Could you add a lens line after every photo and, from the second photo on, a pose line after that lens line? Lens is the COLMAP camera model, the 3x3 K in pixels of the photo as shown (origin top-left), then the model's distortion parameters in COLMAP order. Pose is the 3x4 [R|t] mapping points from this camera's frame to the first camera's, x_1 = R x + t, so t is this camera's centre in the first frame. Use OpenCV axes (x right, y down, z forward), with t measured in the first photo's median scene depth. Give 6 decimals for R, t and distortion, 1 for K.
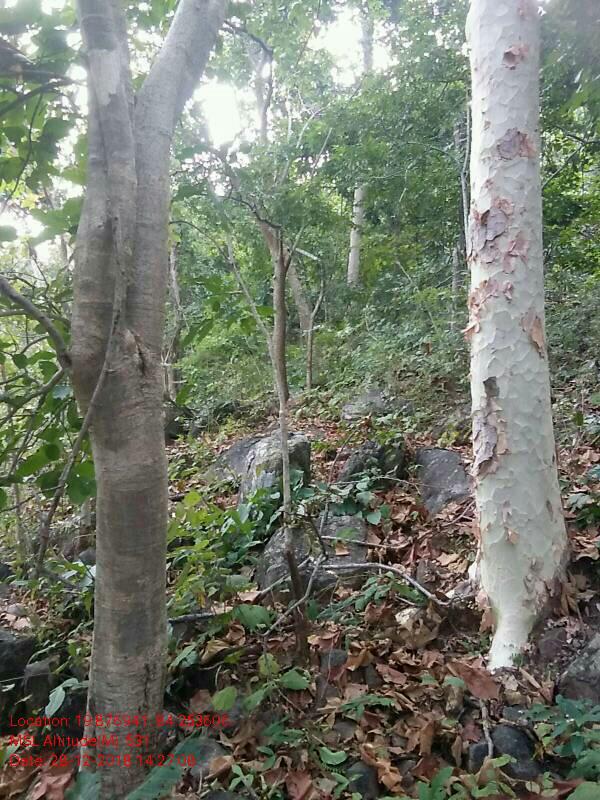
lens RADIAL K [[661.1, 0, 291.9], [0, 661.1, 402.3], [0, 0, 1]] dist [0.060233, -0.066326]
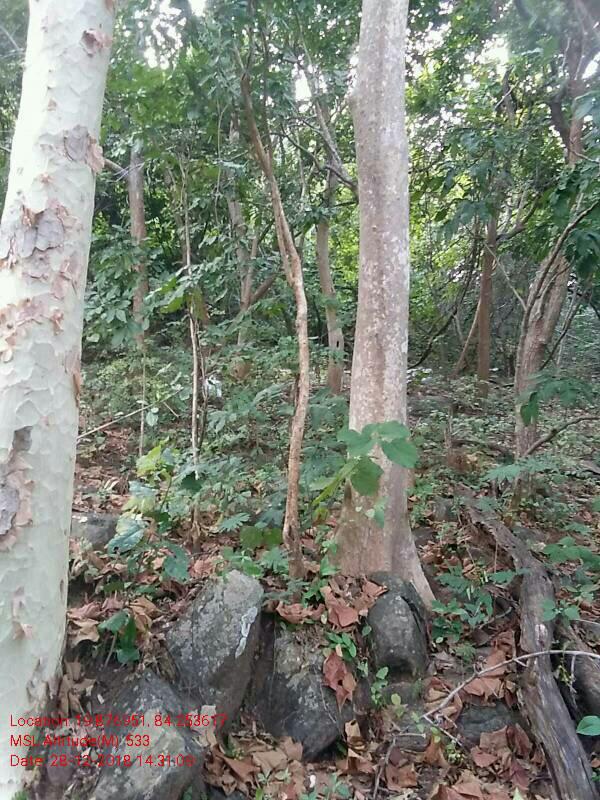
lens RADIAL K [[661.1, 0, 291.9], [0, 661.1, 402.3], [0, 0, 1]] dist [0.060233, -0.066326]
pose [[0.543936, 0.118510, 0.830716, -0.174213], [-0.111335, 0.991417, -0.068536, -0.046039], [-0.831708, -0.055208, 0.552462, 0.317832]]
